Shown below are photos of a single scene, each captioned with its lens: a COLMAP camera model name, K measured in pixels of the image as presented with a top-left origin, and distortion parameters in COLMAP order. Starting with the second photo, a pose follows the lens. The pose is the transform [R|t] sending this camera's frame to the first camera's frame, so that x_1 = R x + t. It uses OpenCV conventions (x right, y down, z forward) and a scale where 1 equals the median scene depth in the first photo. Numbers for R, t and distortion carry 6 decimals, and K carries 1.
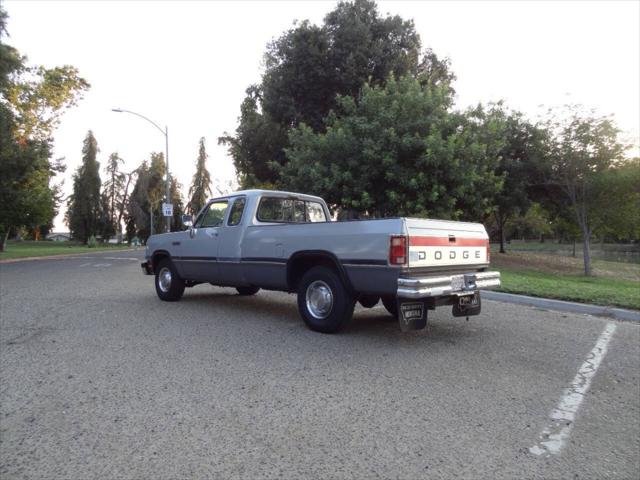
lens RADIAL K [[451.1, 0, 326.4], [0, 451.1, 244.4], [0, 0, 1]] dist [0.000431, 0.005707]
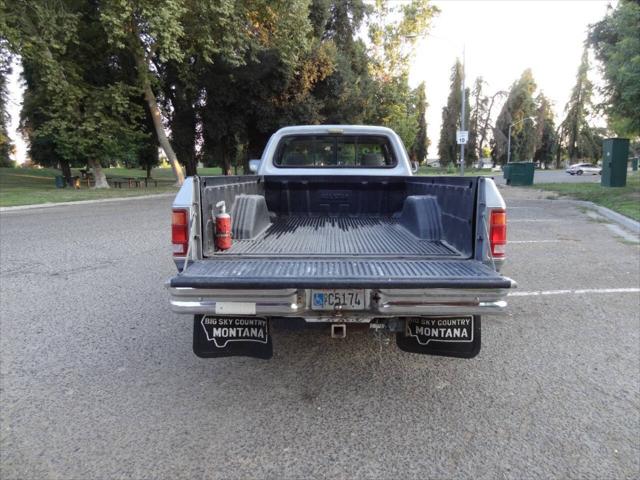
lens RADIAL K [[451.1, 0, 322.3], [0, 451.1, 239.9], [0, 0, 1]] dist [0.000431, 0.005707]
pose [[0.689787, 0.109500, -0.715684, 0.039942], [0.004326, 0.987856, 0.155311, -0.003763], [0.723999, -0.110228, 0.680937, 0.039043]]
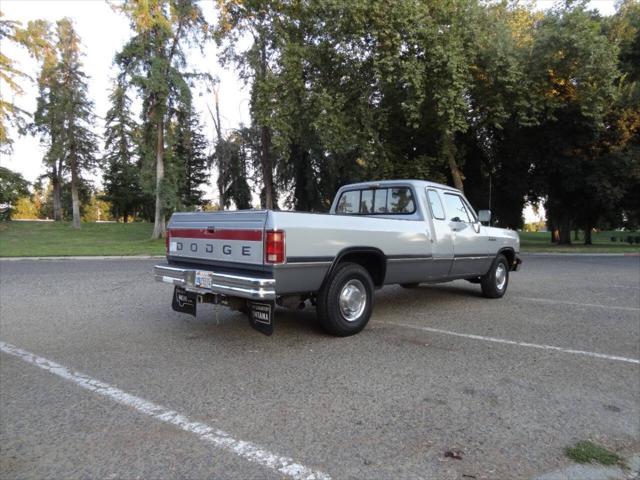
lens RADIAL K [[451.1, 0, 322.7], [0, 451.1, 239.6], [0, 0, 1]] dist [0.000431, 0.005707]
pose [[0.000157, 0.019856, -0.999803, 0.079358], [-0.012516, 0.999725, 0.019852, -0.001018], [0.999922, 0.012511, 0.000406, 0.084350]]
